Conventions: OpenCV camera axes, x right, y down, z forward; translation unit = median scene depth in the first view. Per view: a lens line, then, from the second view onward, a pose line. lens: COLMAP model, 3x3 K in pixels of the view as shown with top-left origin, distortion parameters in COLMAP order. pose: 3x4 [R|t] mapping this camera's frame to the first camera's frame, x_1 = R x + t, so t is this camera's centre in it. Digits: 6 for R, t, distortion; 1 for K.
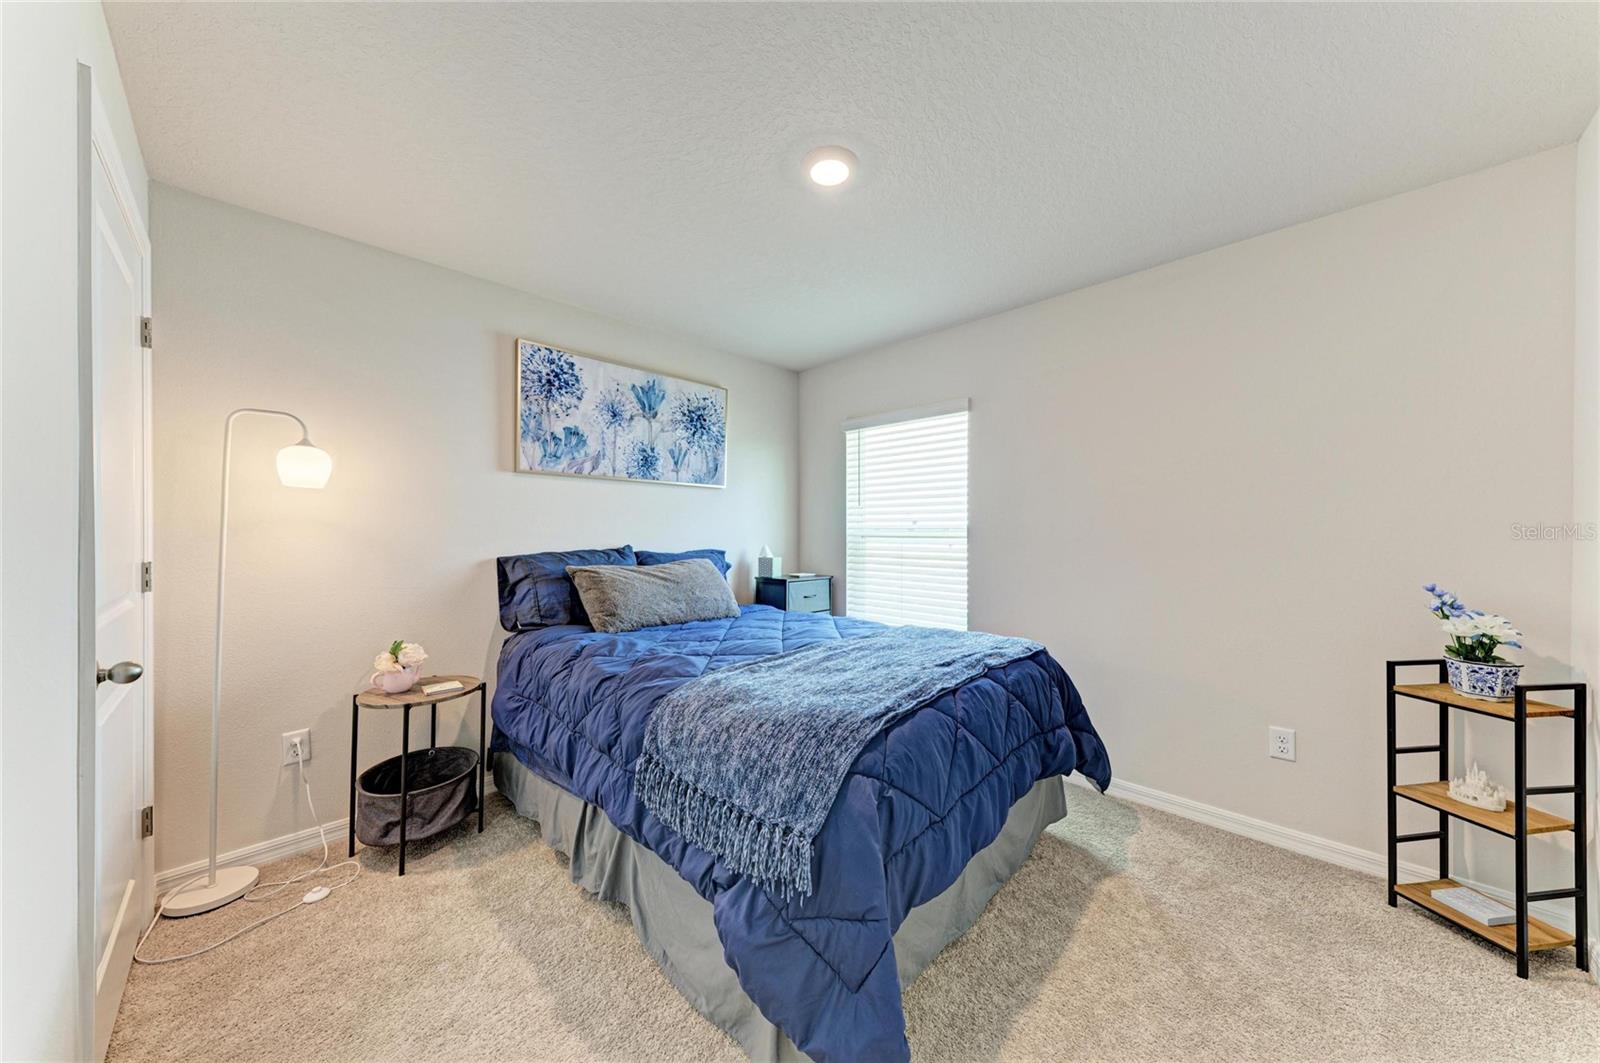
lens RADIAL K [[540.4, 0, 798.4], [0, 540.4, 530.9], [0, 0, 1]] dist [0.011976, -0.000322]
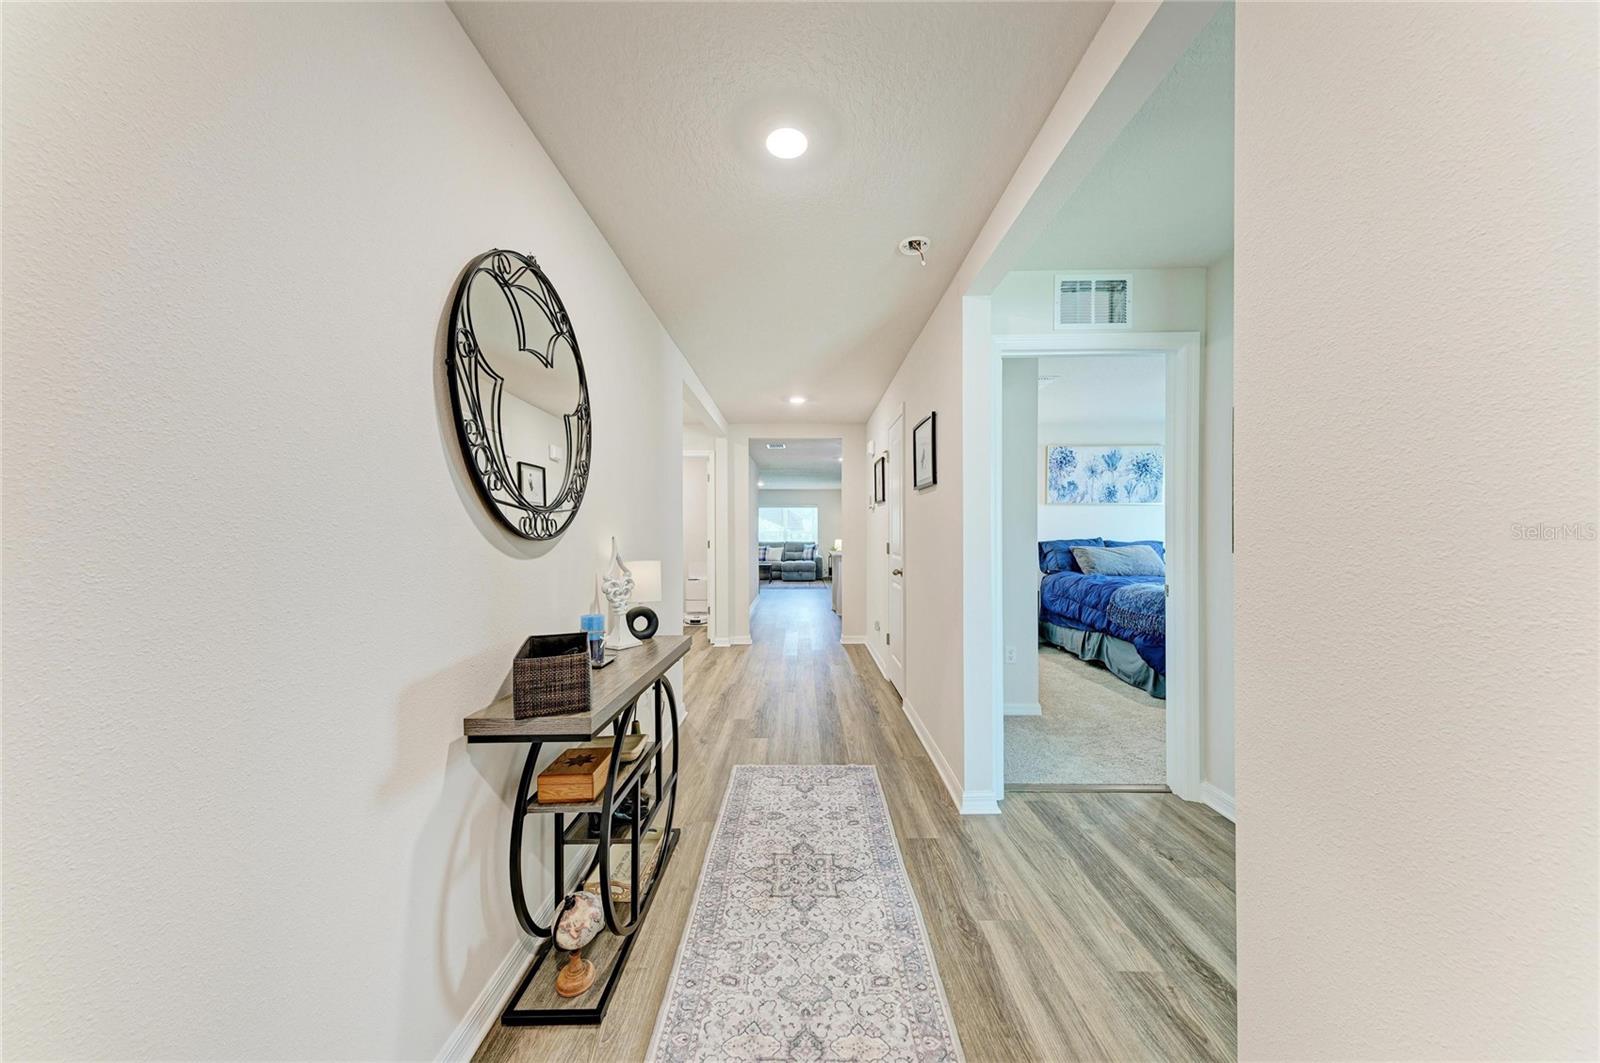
lens RADIAL K [[540.4, 0, 795.3], [0, 540.4, 533.5], [0, 0, 1]] dist [0.011976, -0.000322]
pose [[0.698009, 0.002321, -0.716085, 0.356001], [0.001203, 0.999990, 0.004414, 0.002745], [0.716088, -0.003943, 0.697999, -1.282995]]
